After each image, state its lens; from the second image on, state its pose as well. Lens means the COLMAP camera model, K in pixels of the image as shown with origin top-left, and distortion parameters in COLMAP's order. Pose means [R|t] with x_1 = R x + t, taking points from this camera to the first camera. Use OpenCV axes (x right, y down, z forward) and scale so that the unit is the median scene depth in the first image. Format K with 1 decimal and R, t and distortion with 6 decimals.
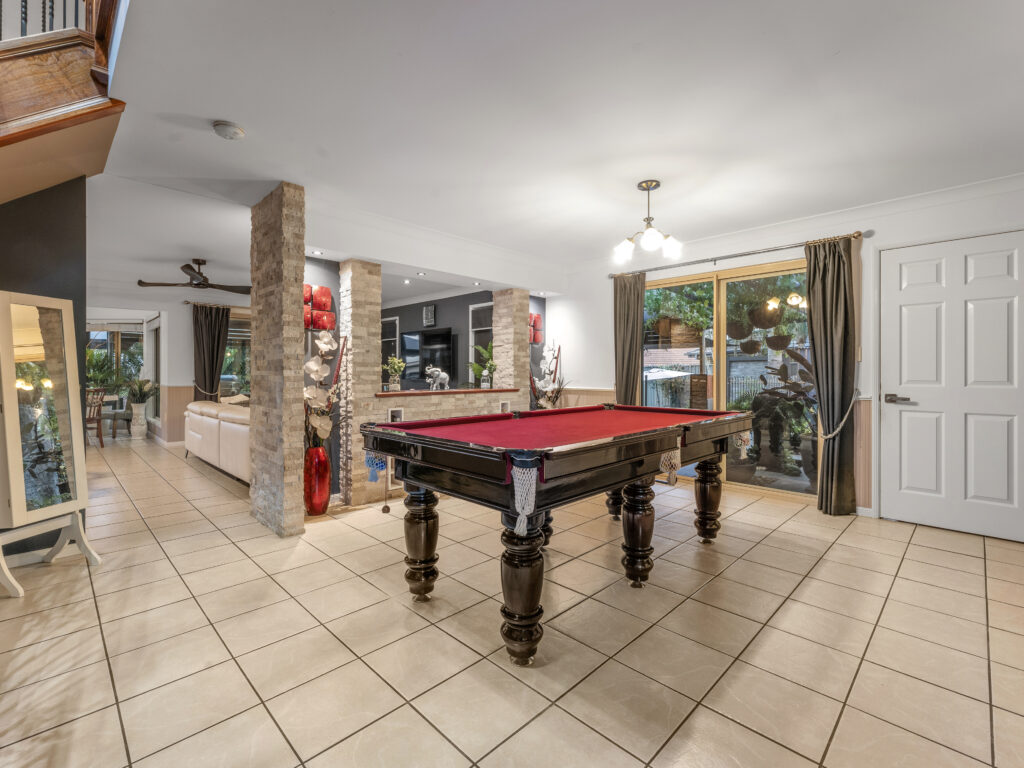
lens RADIAL K [[468.5, 0, 511.2], [0, 468.5, 369.2], [0, 0, 1]] dist [-0.001384, 0.000672]
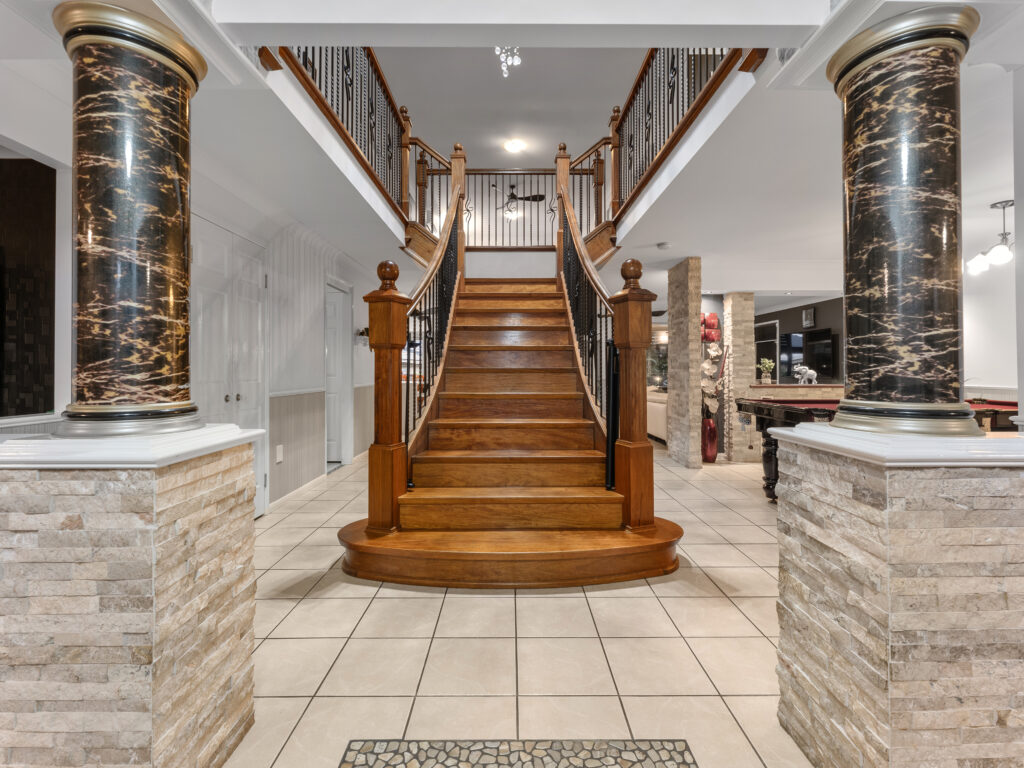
lens RADIAL K [[468.5, 0, 511.2], [0, 468.5, 369.2], [0, 0, 1]] dist [-0.001384, 0.000672]
pose [[0.711864, -0.002618, -0.702312, 0.200229], [0.005139, 0.999986, 0.001481, -0.001358], [0.702298, -0.004664, 0.711868, -0.539479]]
